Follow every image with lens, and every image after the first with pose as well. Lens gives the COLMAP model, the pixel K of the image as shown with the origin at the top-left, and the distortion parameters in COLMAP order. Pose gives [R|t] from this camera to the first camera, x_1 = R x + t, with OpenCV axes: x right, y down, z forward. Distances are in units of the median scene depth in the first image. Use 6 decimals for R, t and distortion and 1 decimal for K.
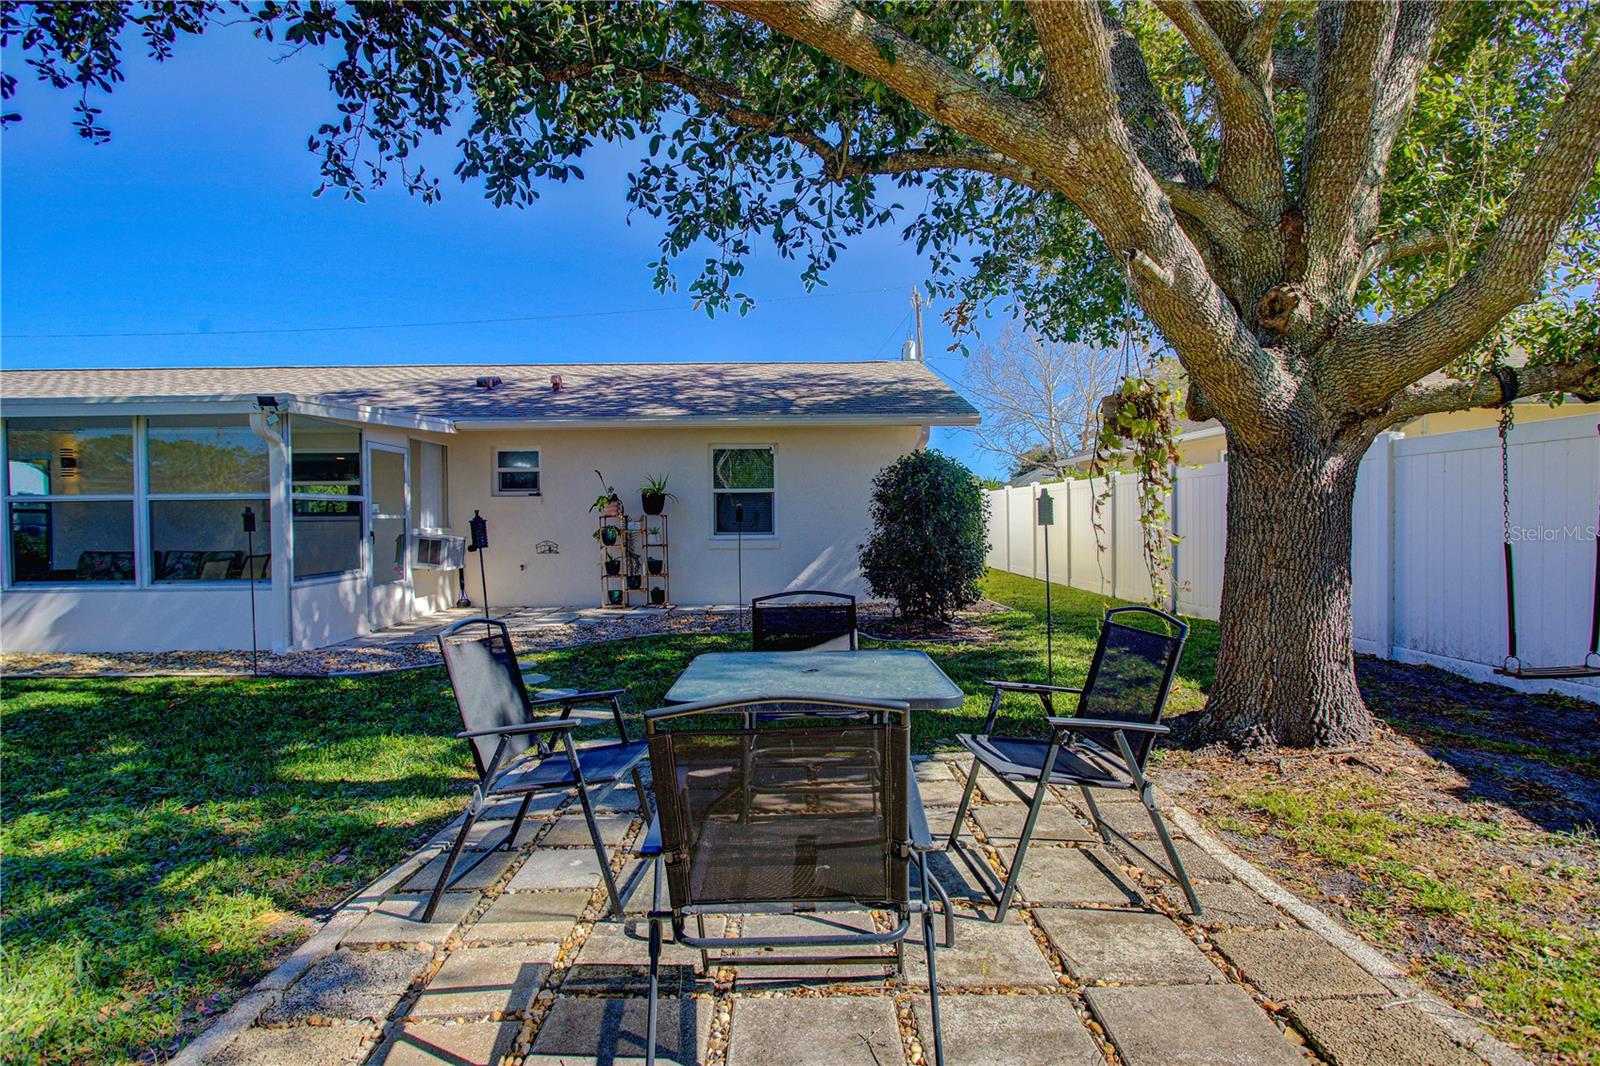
lens RADIAL K [[819.0, 0, 805.6], [0, 819.0, 532.7], [0, 0, 1]] dist [-0.011026, 0.001952]
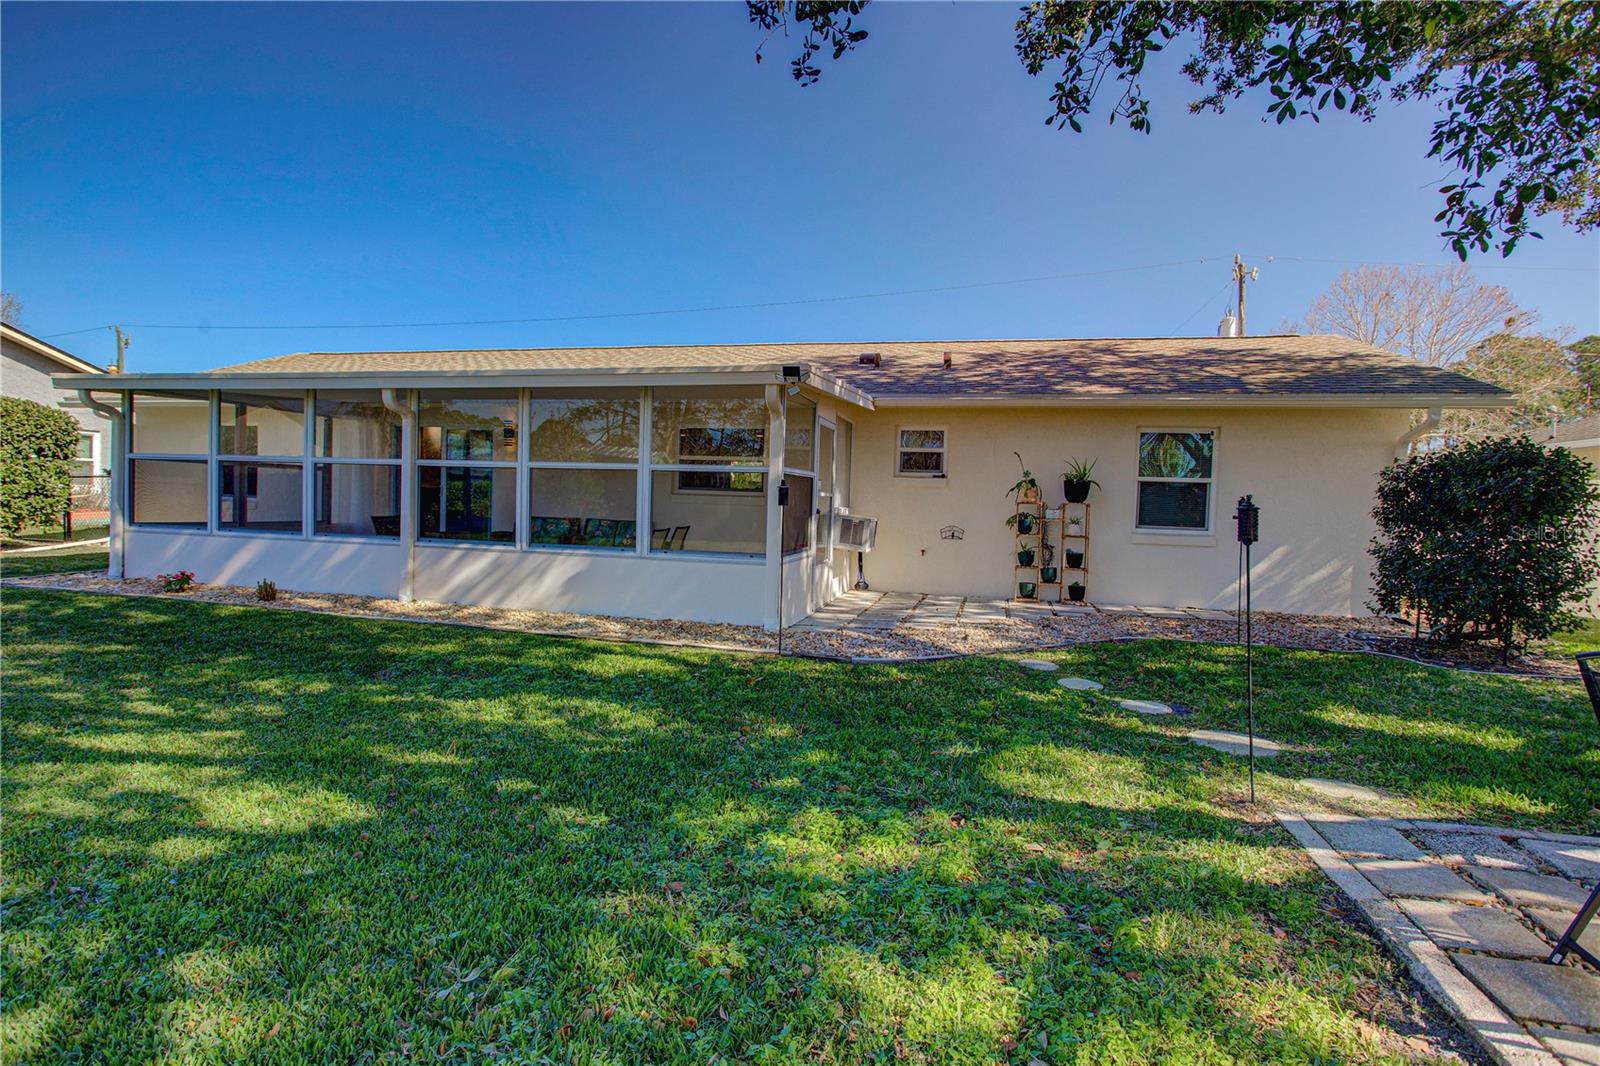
lens RADIAL K [[819.0, 0, 786.1], [0, 819.0, 531.8], [0, 0, 1]] dist [-0.011026, 0.001952]
pose [[0.965164, 0.049440, -0.256934, -0.261947], [-0.045412, 0.998735, 0.021590, 0.005305], [0.257676, -0.009170, 0.966188, 0.035789]]
